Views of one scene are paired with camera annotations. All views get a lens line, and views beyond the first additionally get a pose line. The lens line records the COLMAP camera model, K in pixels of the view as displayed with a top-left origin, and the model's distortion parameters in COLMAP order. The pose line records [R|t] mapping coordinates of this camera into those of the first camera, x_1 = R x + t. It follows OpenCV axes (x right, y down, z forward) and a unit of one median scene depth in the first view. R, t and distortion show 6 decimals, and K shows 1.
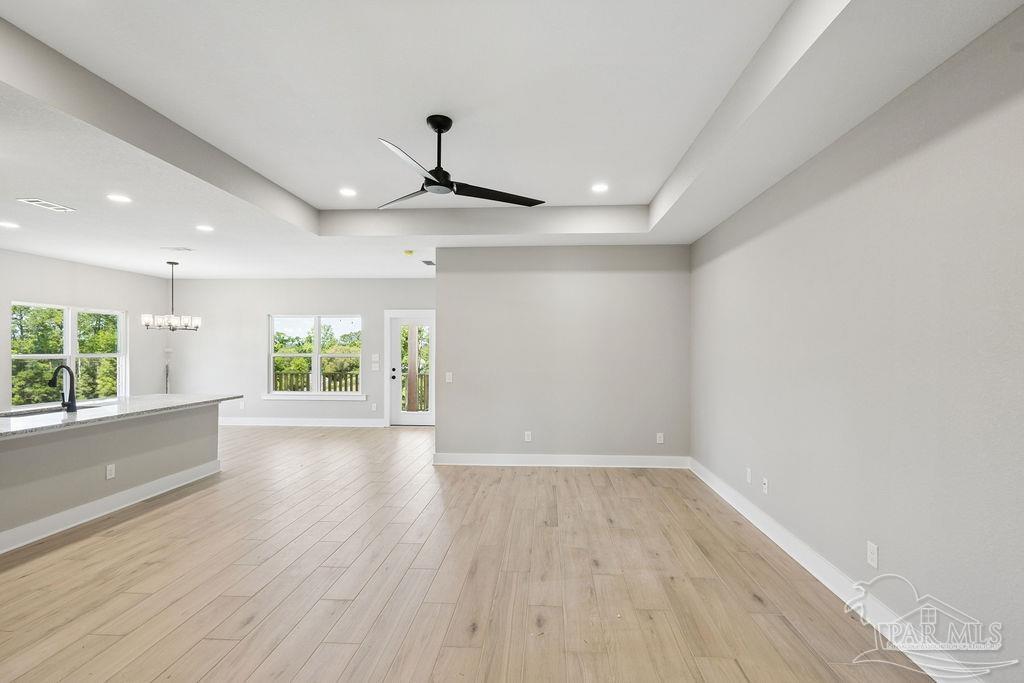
lens RADIAL K [[469.6, 0, 511.6], [0, 469.6, 346.7], [0, 0, 1]] dist [0.016974, -0.000005]
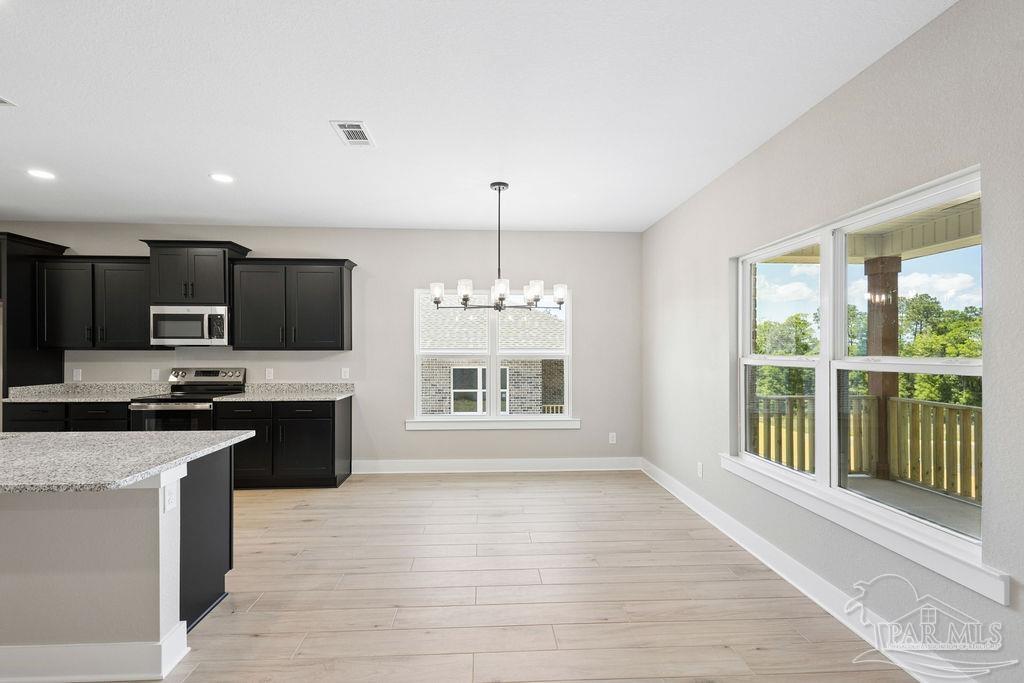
lens RADIAL K [[469.6, 0, 511.6], [0, 469.6, 346.7], [0, 0, 1]] dist [0.016974, -0.000005]
pose [[0.124278, -0.010620, -0.992191, -0.212249], [0.001120, 0.999944, -0.010563, 0.016559], [0.992247, 0.000202, 0.124283, 1.105675]]
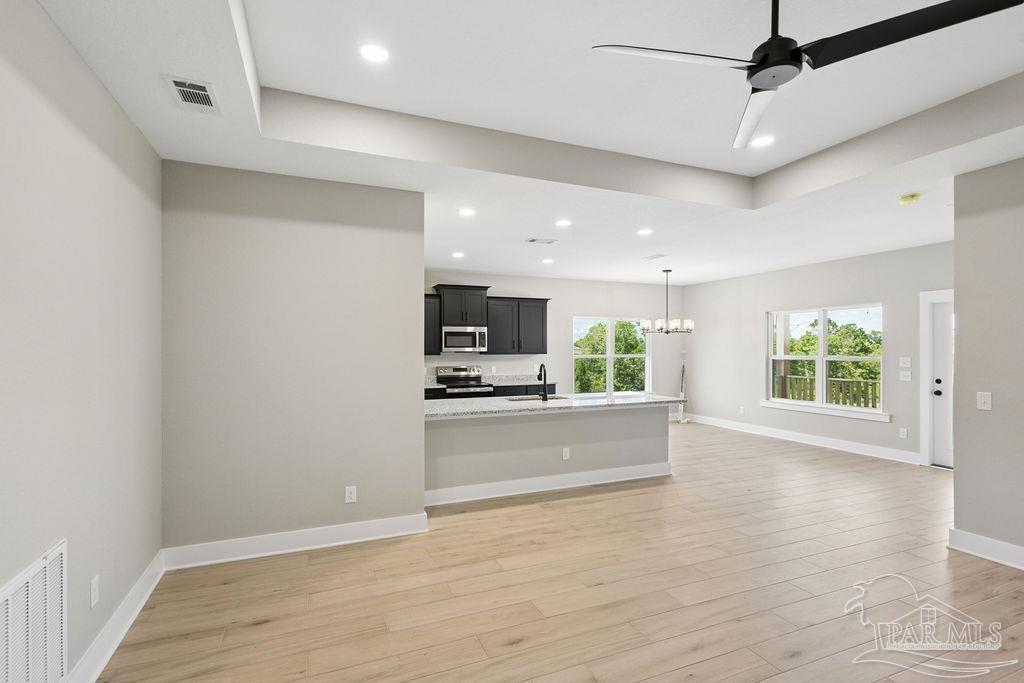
lens RADIAL K [[484.4, 0, 531.9], [0, 484.4, 351.6], [0, 0, 1]] dist [0.018667, 0.000159]
pose [[0.471111, 0.000681, -0.882074, 0.128800], [0.005766, 0.999976, 0.003852, 0.001509], [0.882055, -0.006901, 0.471096, 0.245438]]
